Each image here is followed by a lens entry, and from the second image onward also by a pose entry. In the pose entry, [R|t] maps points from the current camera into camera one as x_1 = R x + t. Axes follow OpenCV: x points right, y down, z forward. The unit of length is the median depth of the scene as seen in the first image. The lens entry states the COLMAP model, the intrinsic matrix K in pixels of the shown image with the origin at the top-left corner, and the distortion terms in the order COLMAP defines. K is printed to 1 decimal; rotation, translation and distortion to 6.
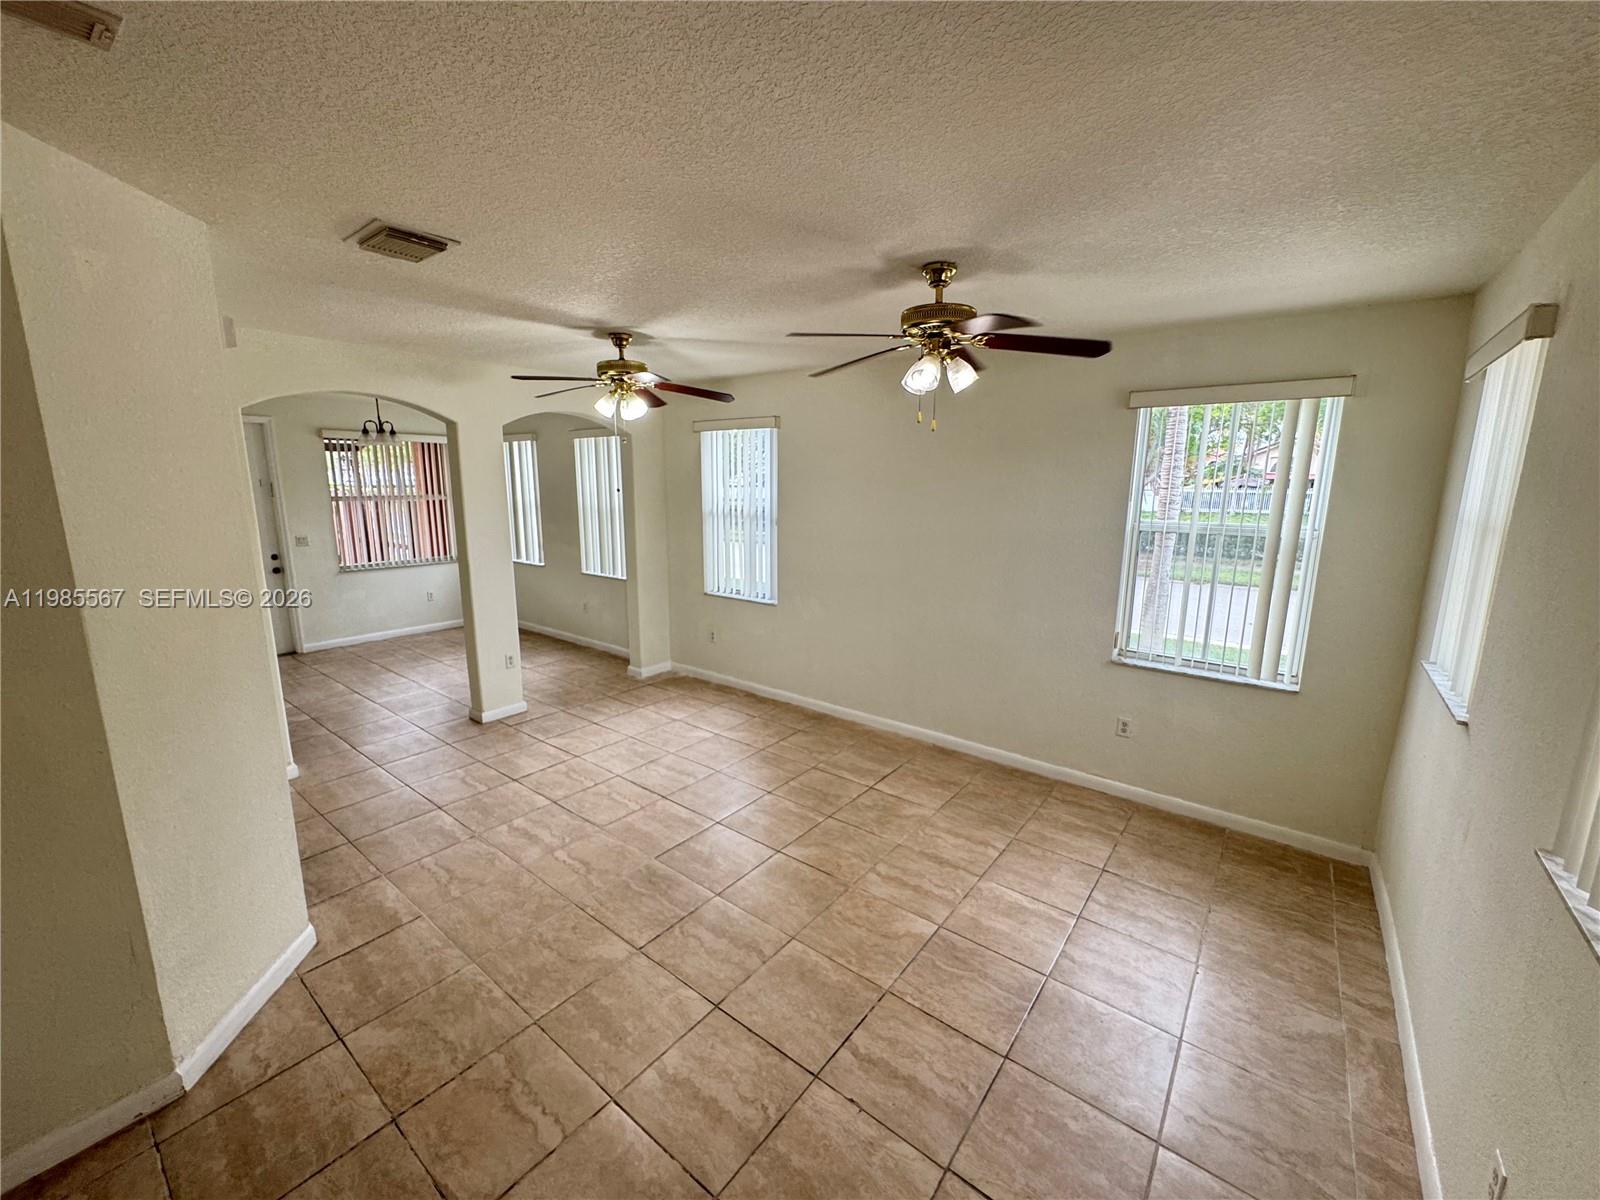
lens RADIAL K [[642.1, 0, 804.6], [0, 642.1, 595.4], [0, 0, 1]] dist [0.000131, 0.000715]
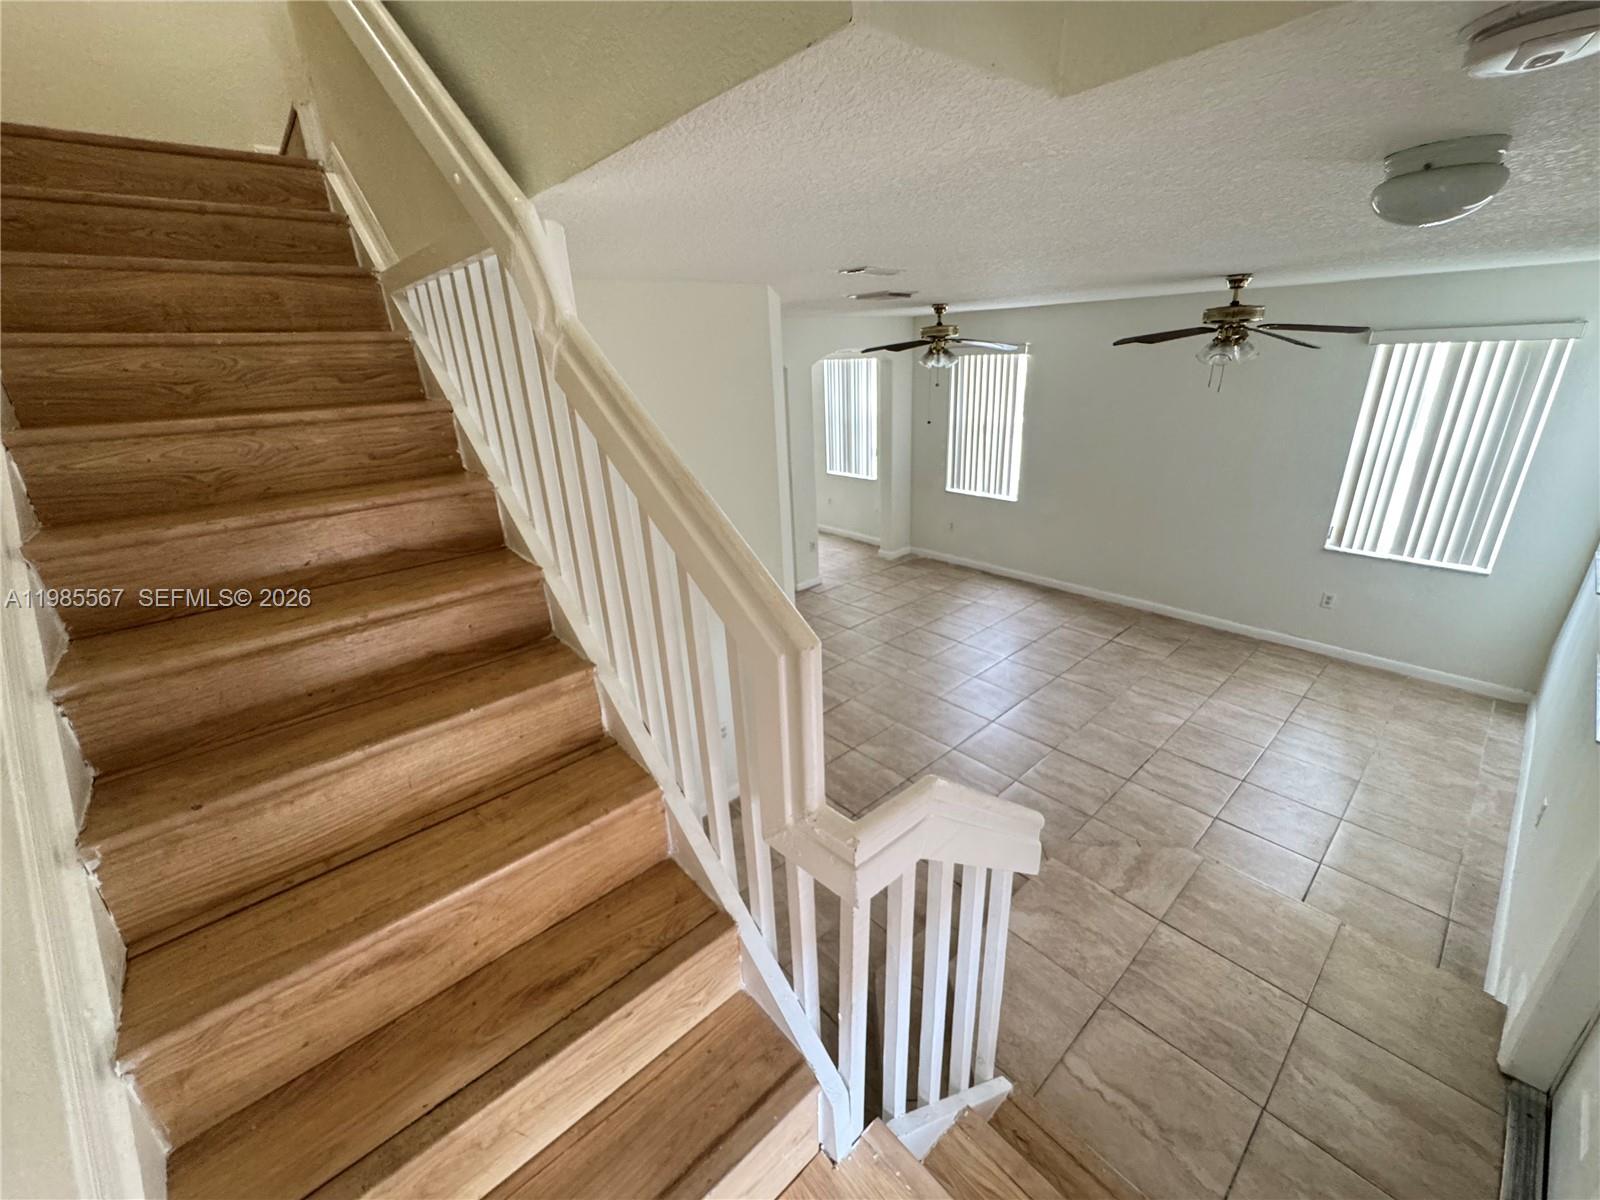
lens RADIAL K [[642.1, 0, 809.2], [0, 642.1, 600.1], [0, 0, 1]] dist [0.000131, 0.000715]
pose [[0.983226, 0.018279, -0.181474, -0.294511], [0.016747, 0.981715, 0.189620, -0.056968], [0.181622, -0.189478, 0.964941, -0.436490]]
